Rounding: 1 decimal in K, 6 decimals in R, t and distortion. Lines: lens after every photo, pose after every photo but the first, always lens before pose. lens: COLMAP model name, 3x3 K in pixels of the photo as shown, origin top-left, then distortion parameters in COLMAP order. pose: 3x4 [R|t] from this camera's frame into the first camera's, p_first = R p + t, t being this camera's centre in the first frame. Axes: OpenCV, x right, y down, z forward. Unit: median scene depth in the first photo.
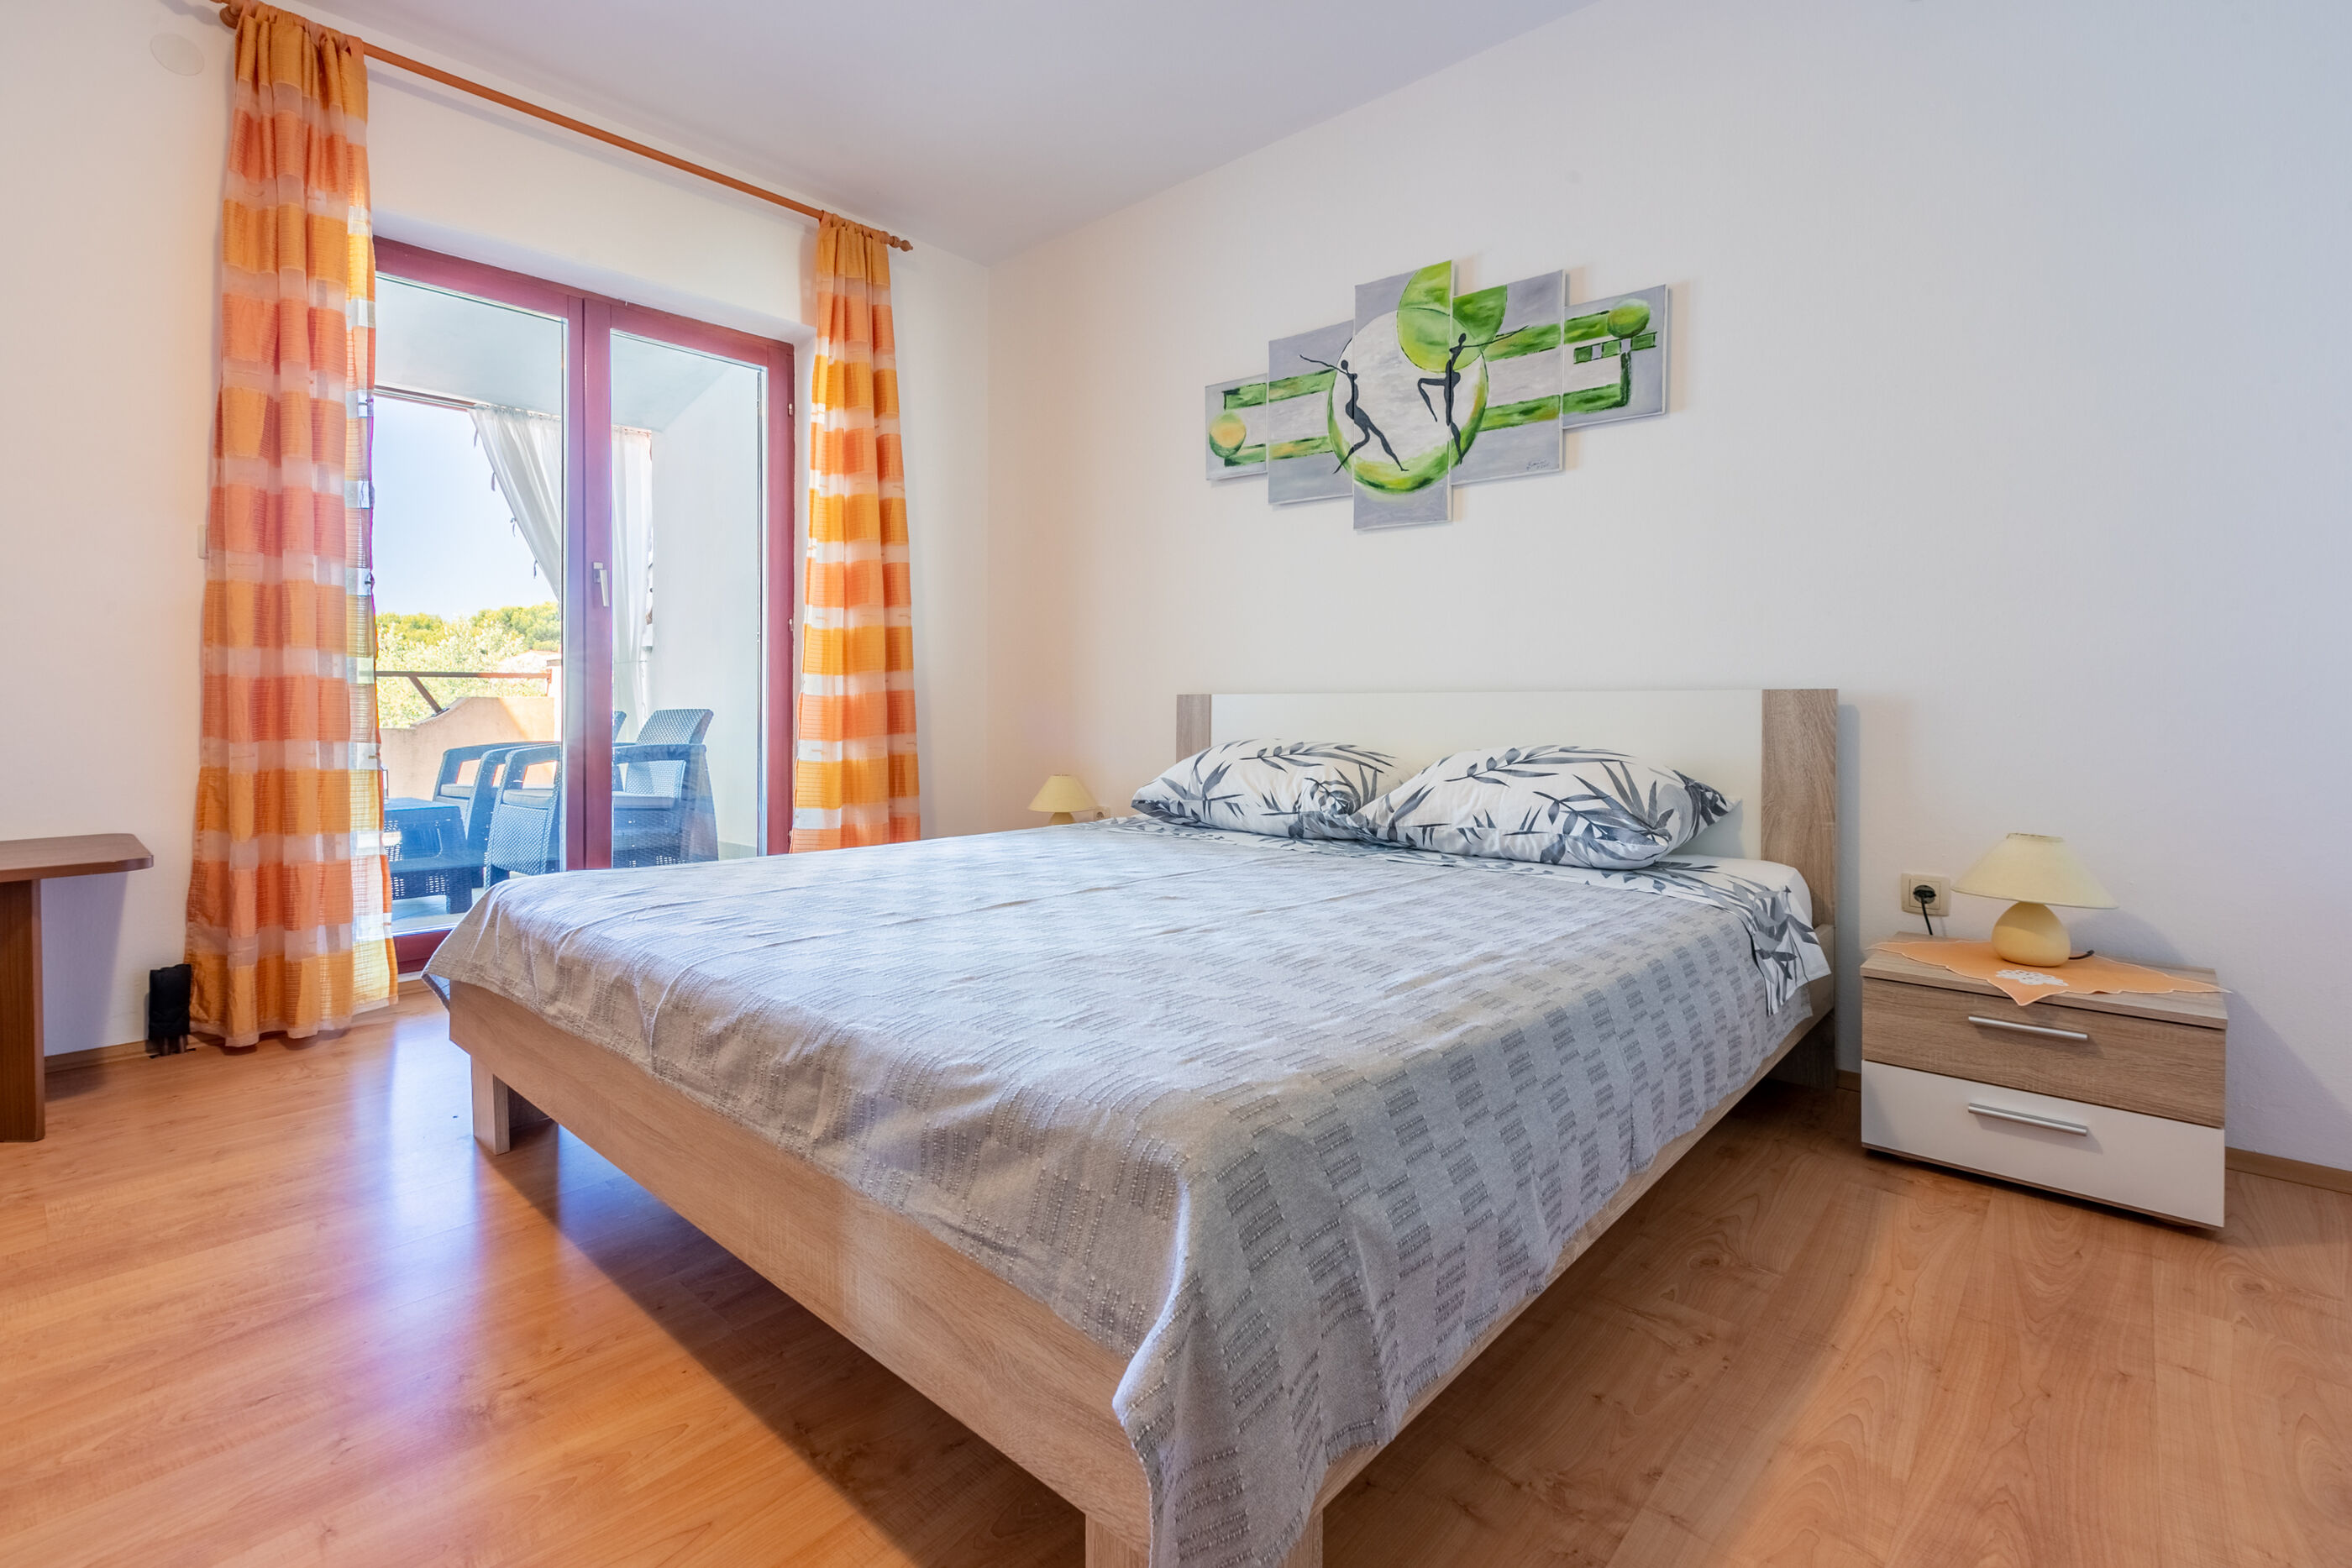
lens RADIAL K [[1074.6, 0, 1162.1], [0, 1074.6, 706.3], [0, 0, 1]] dist [0.002749, -0.000804]
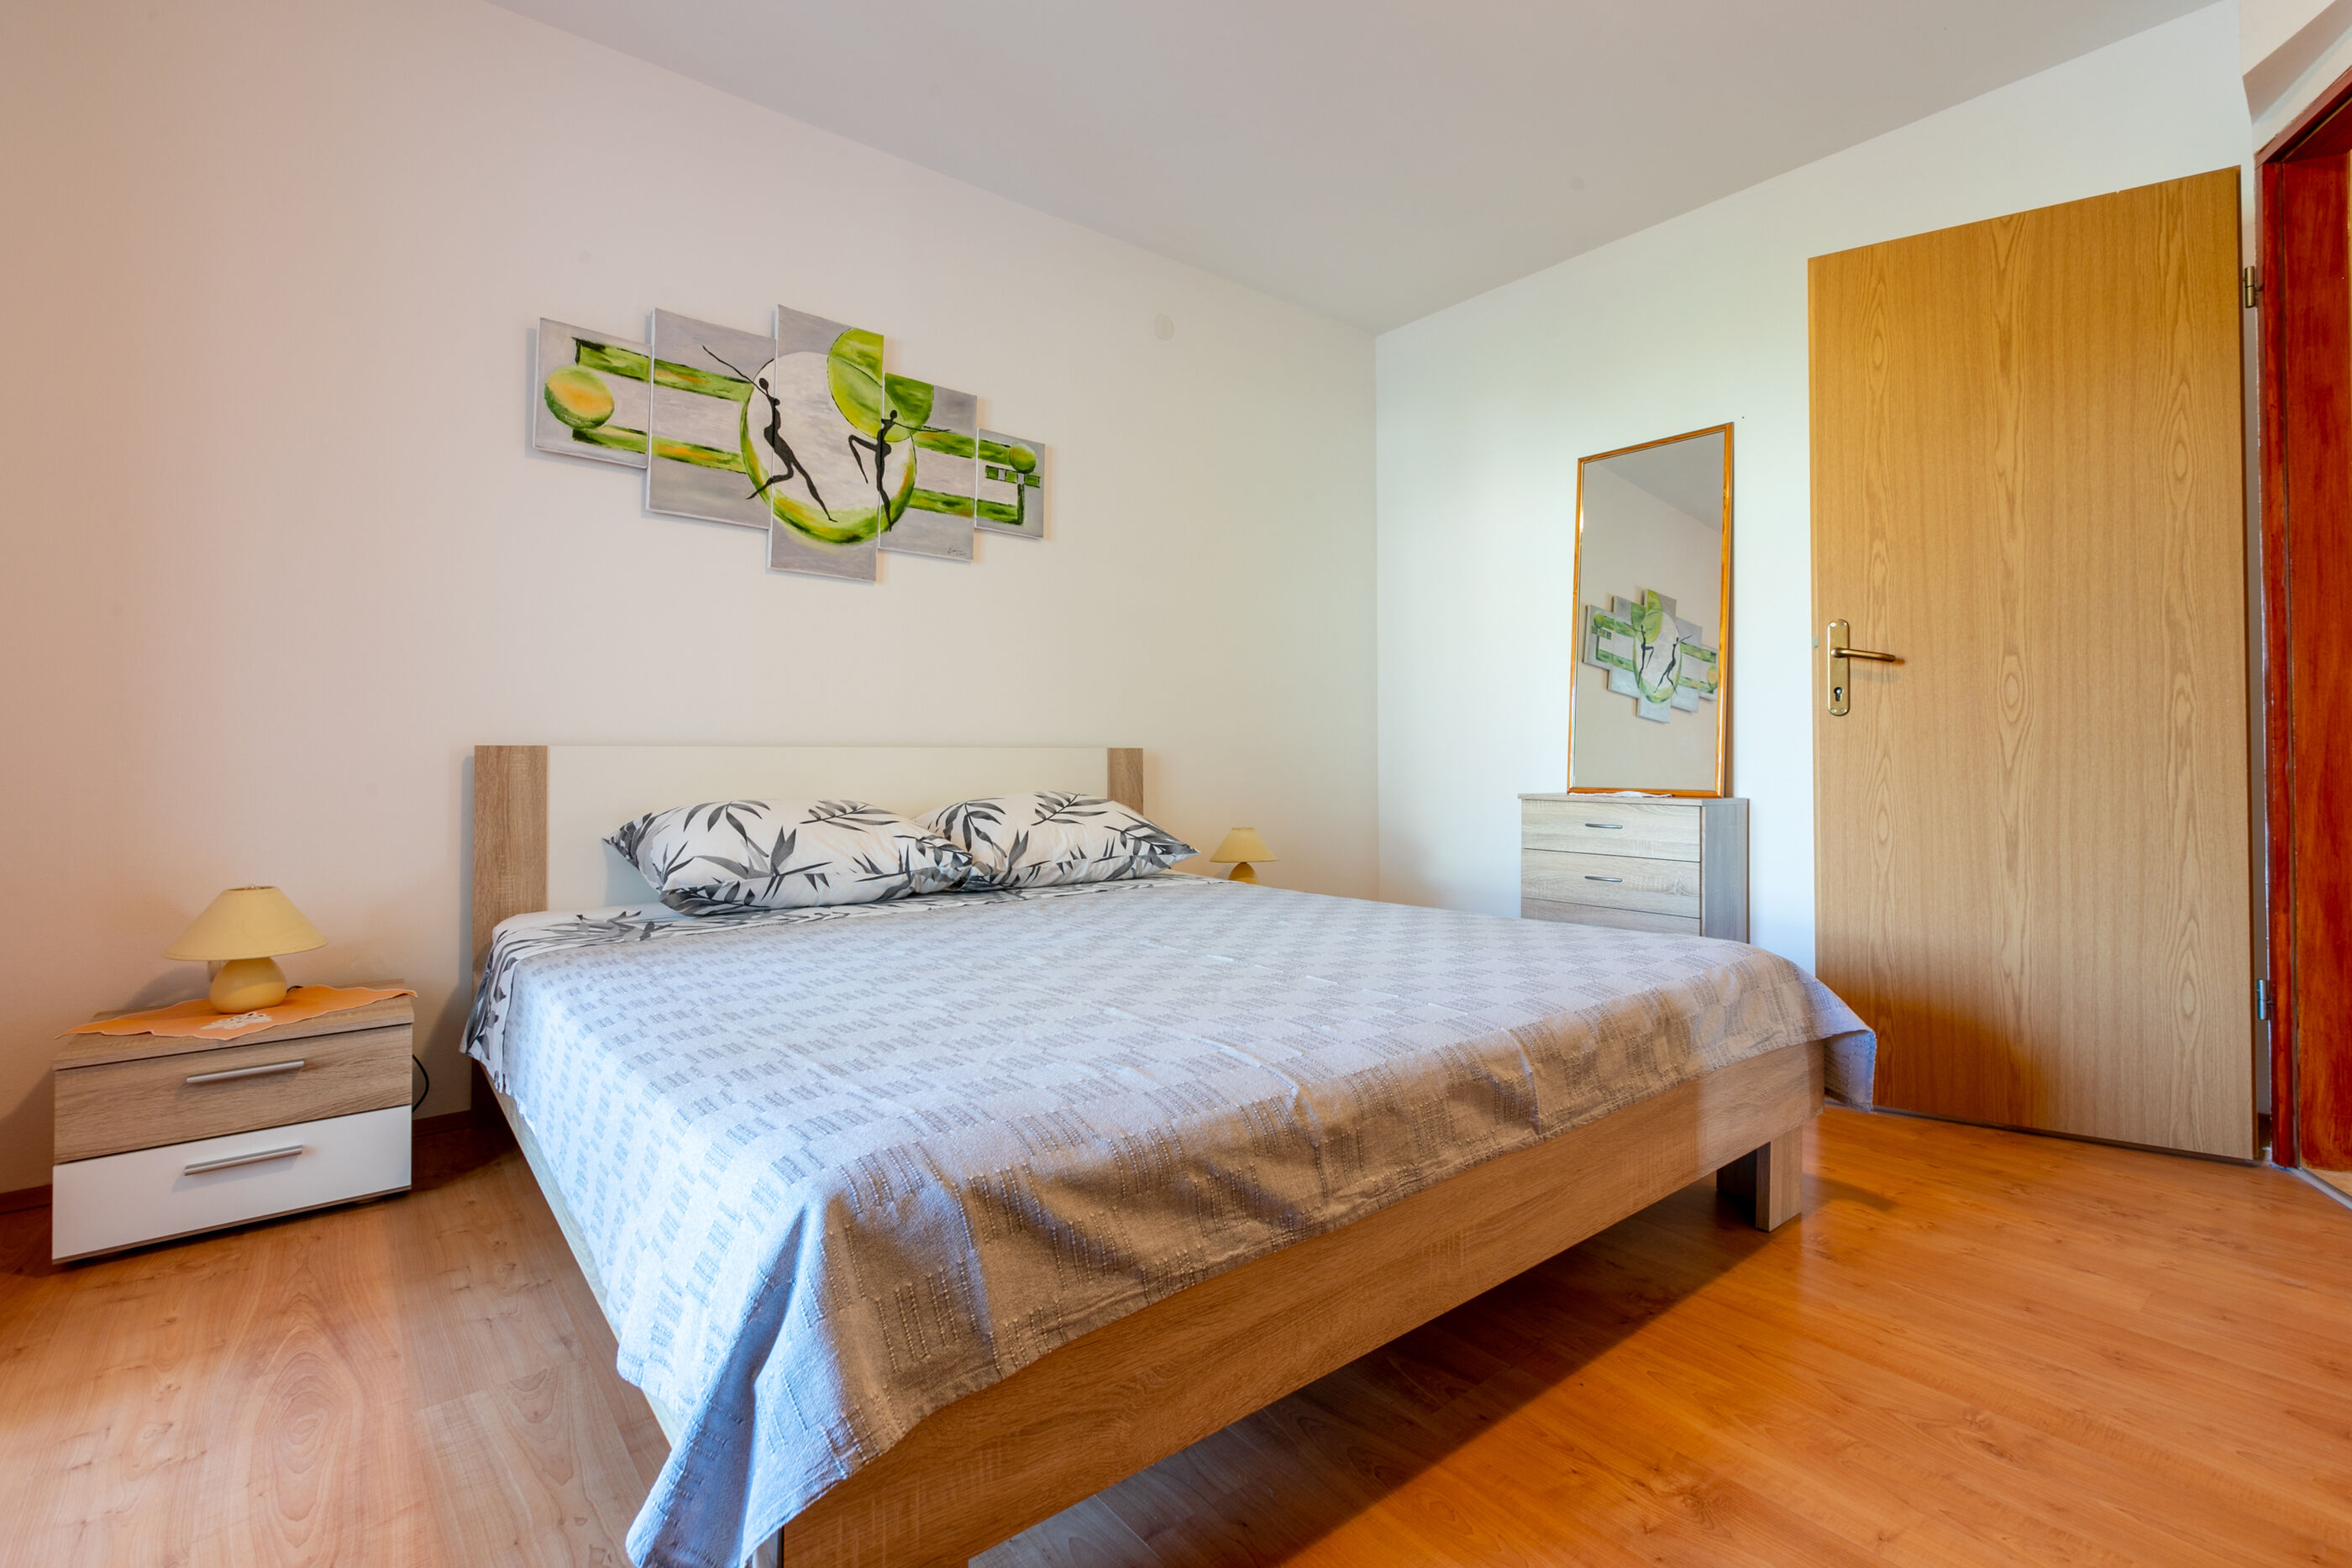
lens RADIAL K [[1074.6, 0, 1144.5], [0, 1074.6, 750.4], [0, 0, 1]] dist [0.002749, -0.000804]
pose [[0.160749, -0.003690, 0.986989, -0.727360], [-0.005342, 0.999975, 0.004609, -0.015315], [-0.986981, -0.006013, 0.160725, 0.576584]]
